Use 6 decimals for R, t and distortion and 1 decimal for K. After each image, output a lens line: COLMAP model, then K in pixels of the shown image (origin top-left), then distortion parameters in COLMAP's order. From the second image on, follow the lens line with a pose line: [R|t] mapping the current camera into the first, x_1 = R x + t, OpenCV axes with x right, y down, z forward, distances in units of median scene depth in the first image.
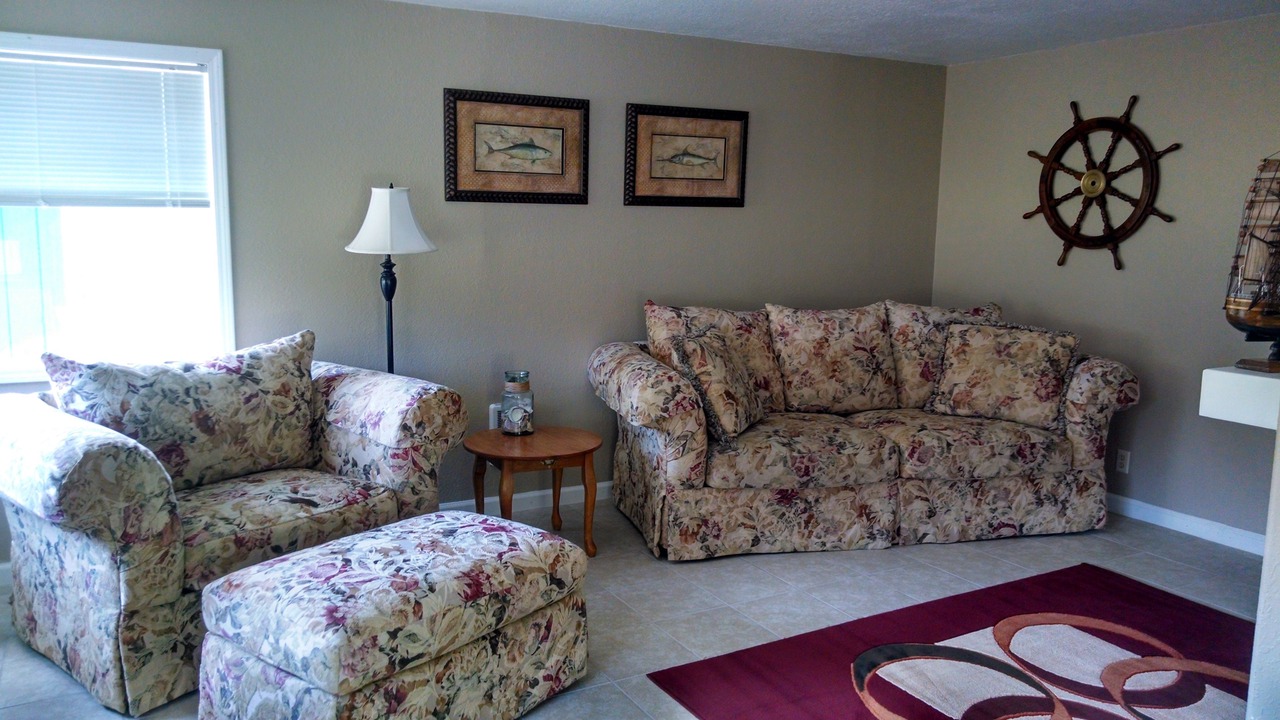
lens RADIAL K [[963.7, 0, 632.9], [0, 963.7, 350.3], [0, 0, 1]] dist [0.037318, -0.078521]
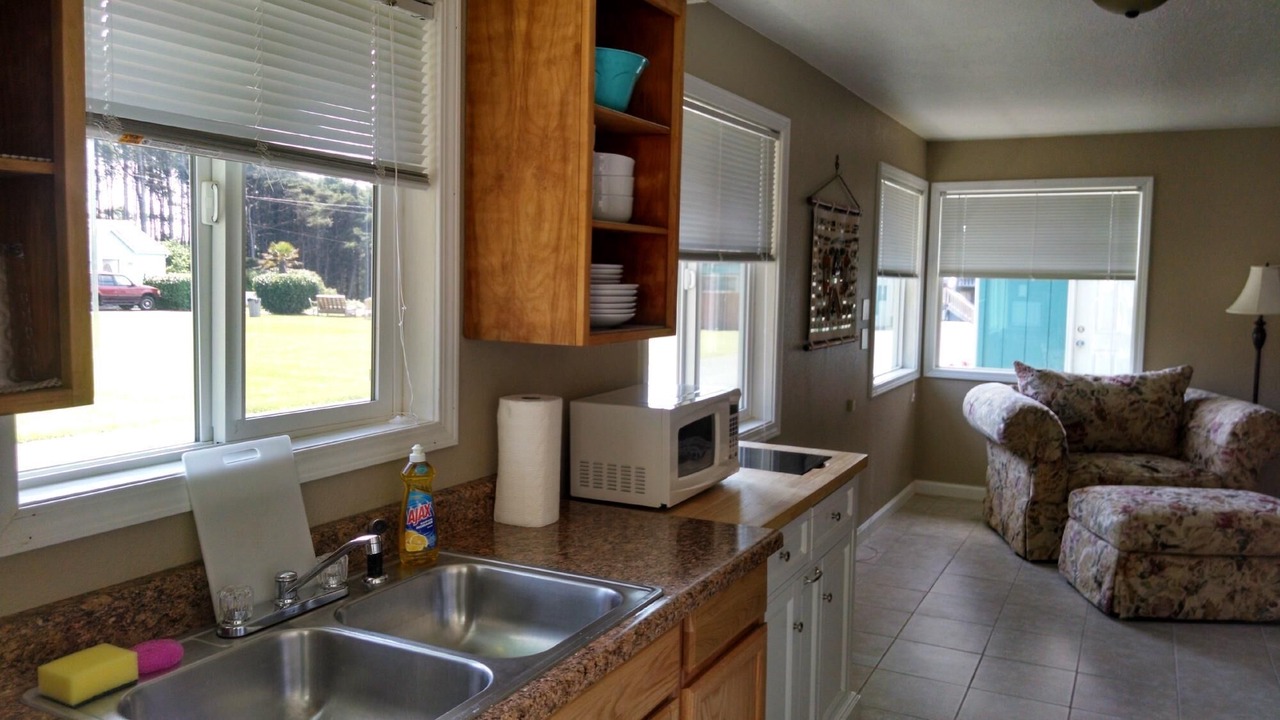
lens RADIAL K [[963.7, 0, 632.9], [0, 963.7, 350.3], [0, 0, 1]] dist [0.037318, -0.078521]
pose [[0.544689, 0.064223, -0.836176, 0.494905], [-0.123456, 0.992341, -0.004203, 0.077427], [0.829501, 0.105521, 0.548446, -0.564369]]
